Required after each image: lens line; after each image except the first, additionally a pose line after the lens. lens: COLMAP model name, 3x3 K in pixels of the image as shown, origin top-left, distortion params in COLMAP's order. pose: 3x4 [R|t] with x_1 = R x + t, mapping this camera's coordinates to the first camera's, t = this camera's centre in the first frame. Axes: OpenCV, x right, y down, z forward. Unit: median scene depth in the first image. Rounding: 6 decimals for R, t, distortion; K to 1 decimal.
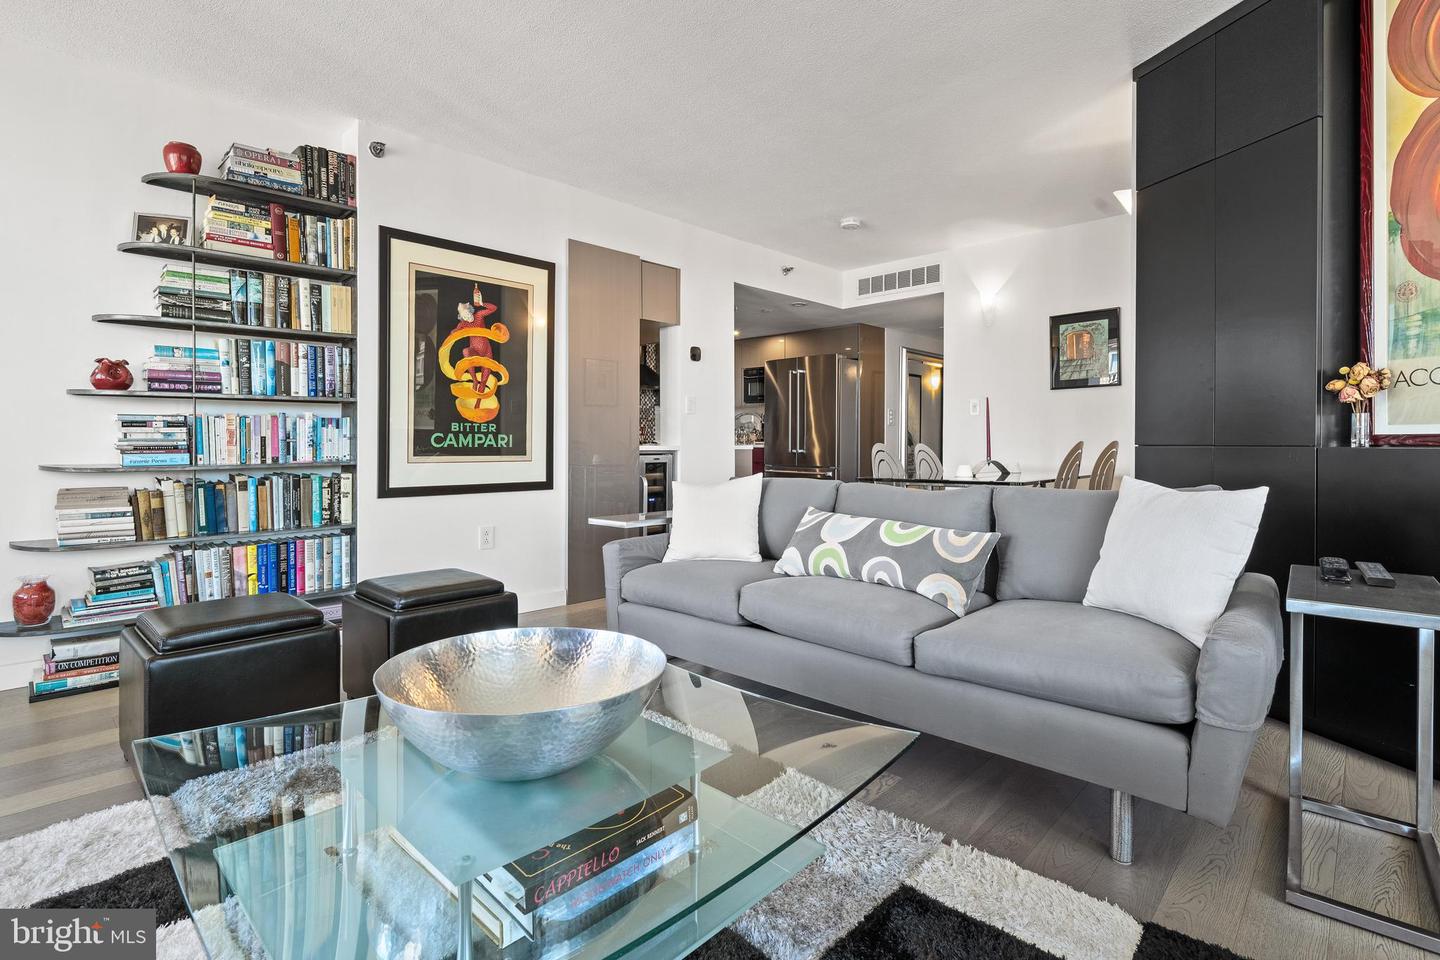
lens RADIAL K [[689.8, 0, 721.6], [0, 689.8, 447.0], [0, 0, 1]] dist [0.003958, -0.002023]
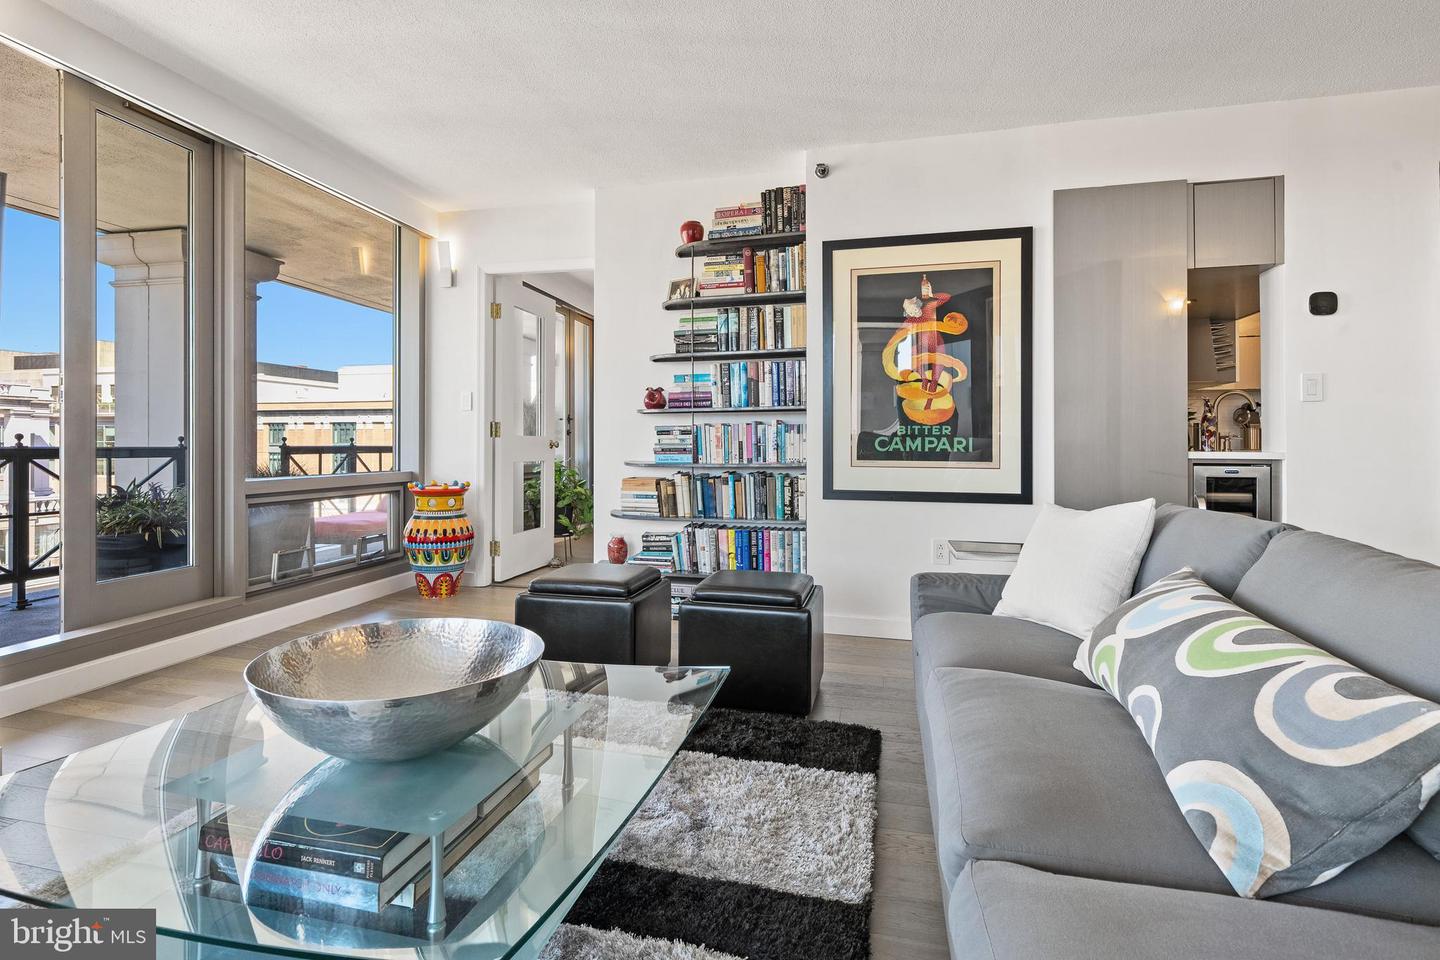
lens RADIAL K [[689.8, 0, 735.8], [0, 689.8, 441.7], [0, 0, 1]] dist [0.003958, -0.002023]
pose [[0.493899, -0.003858, -0.869511, 0.371707], [-0.007787, 0.999930, -0.008860, -0.003236], [0.869484, 0.011147, 0.493835, 0.377610]]
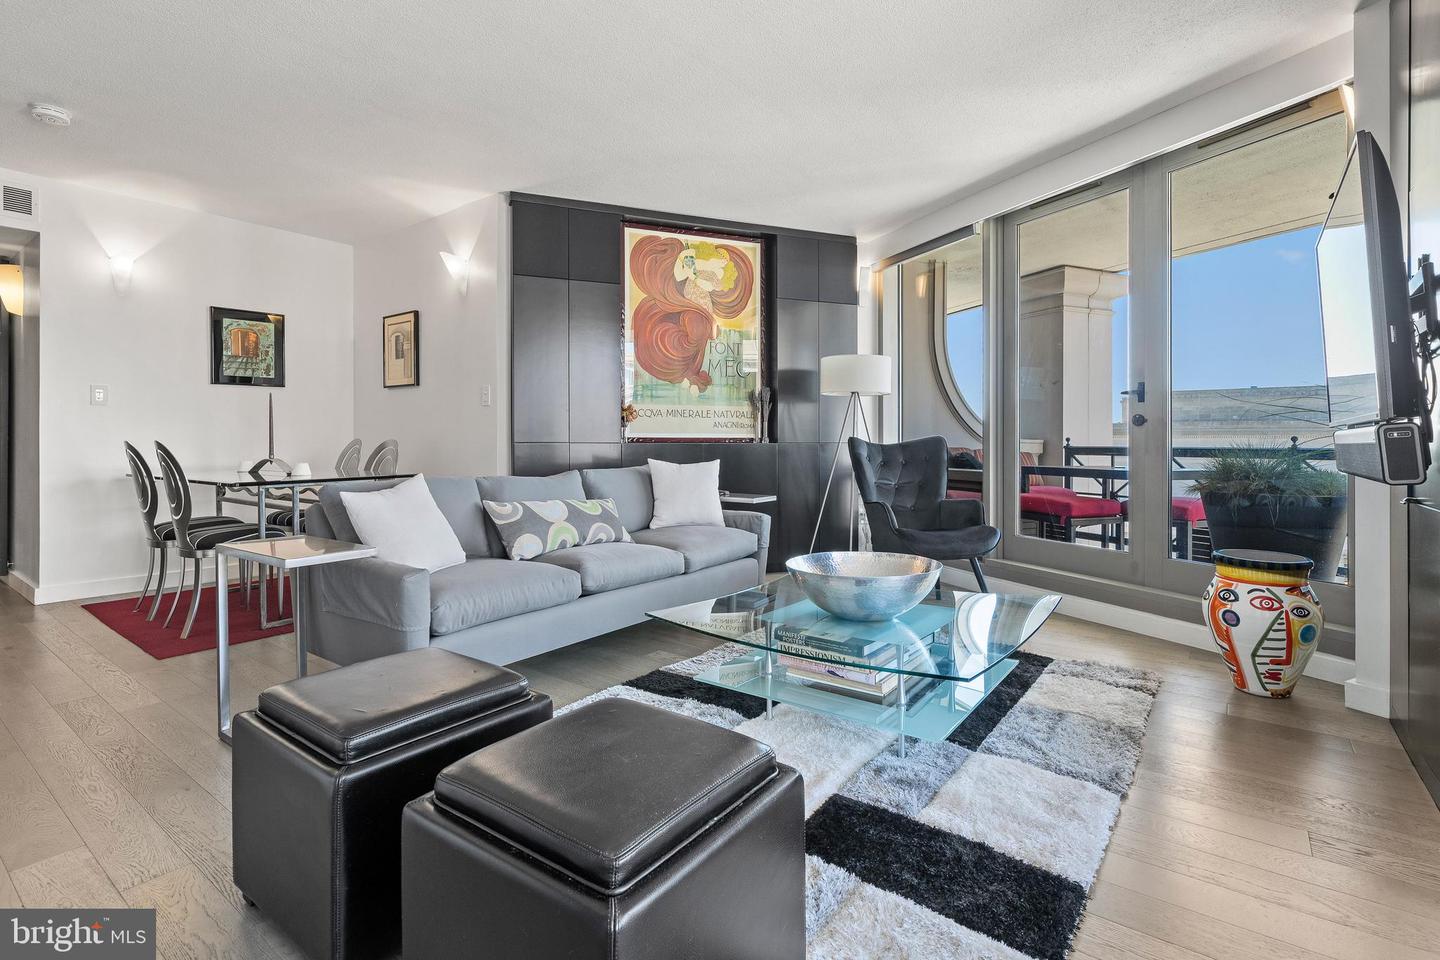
lens RADIAL K [[689.8, 0, 710.8], [0, 689.8, 436.2], [0, 0, 1]] dist [0.003958, -0.002023]
pose [[-0.110647, 0.004625, 0.993849, -0.839338], [0.002698, 0.999987, -0.004353, -0.007429], [-0.993856, 0.002200, -0.110658, 0.656523]]
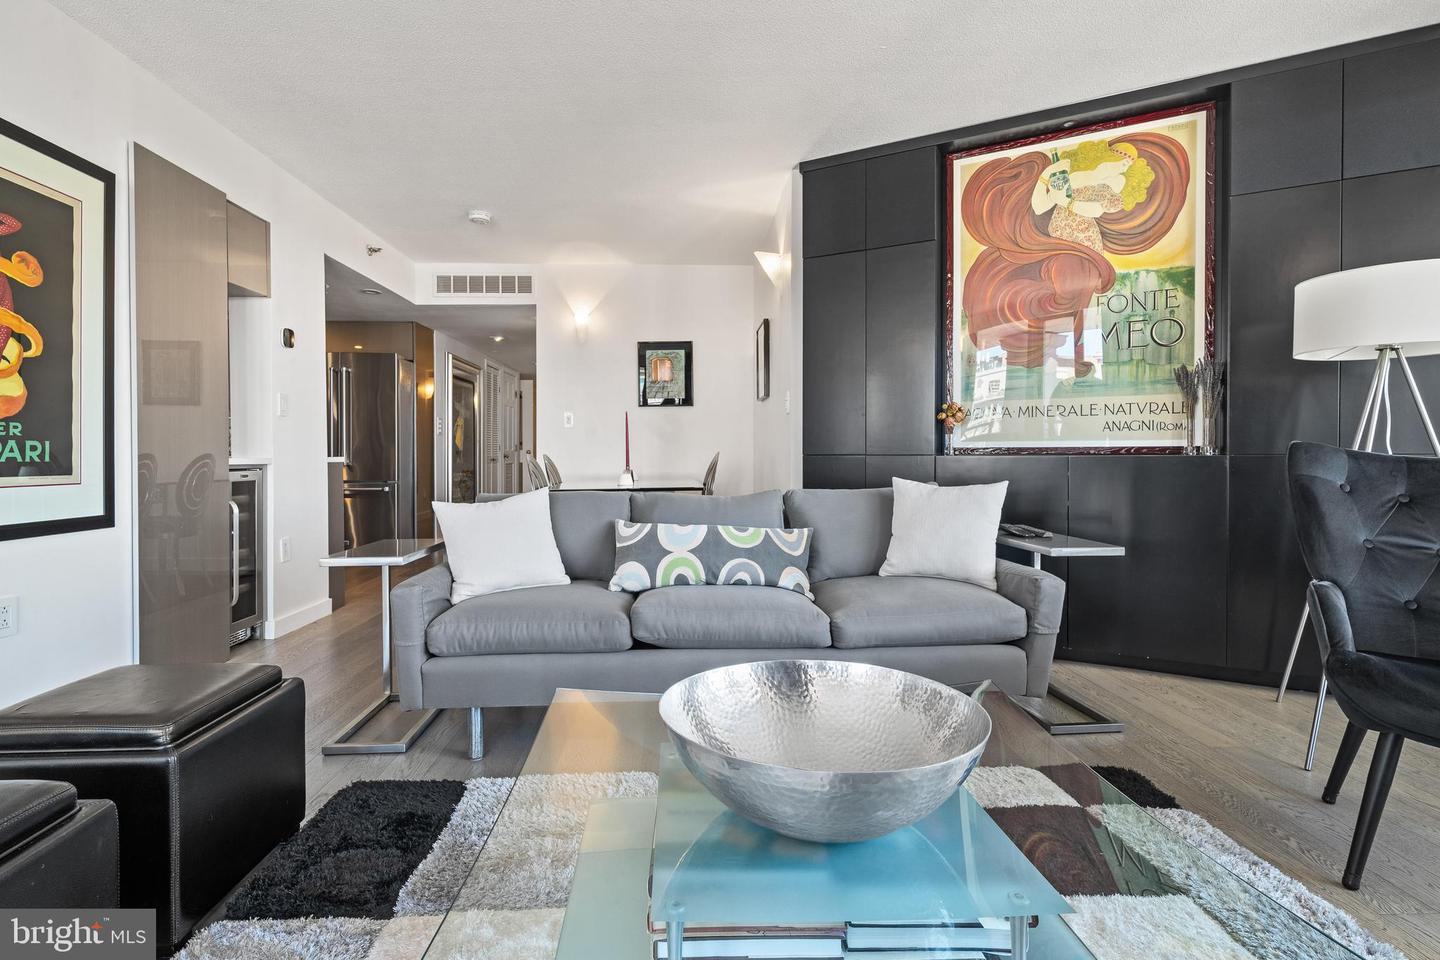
lens RADIAL K [[689.8, 0, 703.3], [0, 689.8, 463.0], [0, 0, 1]] dist [0.003958, -0.002023]
pose [[0.697896, -0.011904, 0.716100, -0.409770], [0.006449, 0.999926, 0.010338, -0.001534], [-0.716170, -0.002597, 0.697921, 0.202907]]
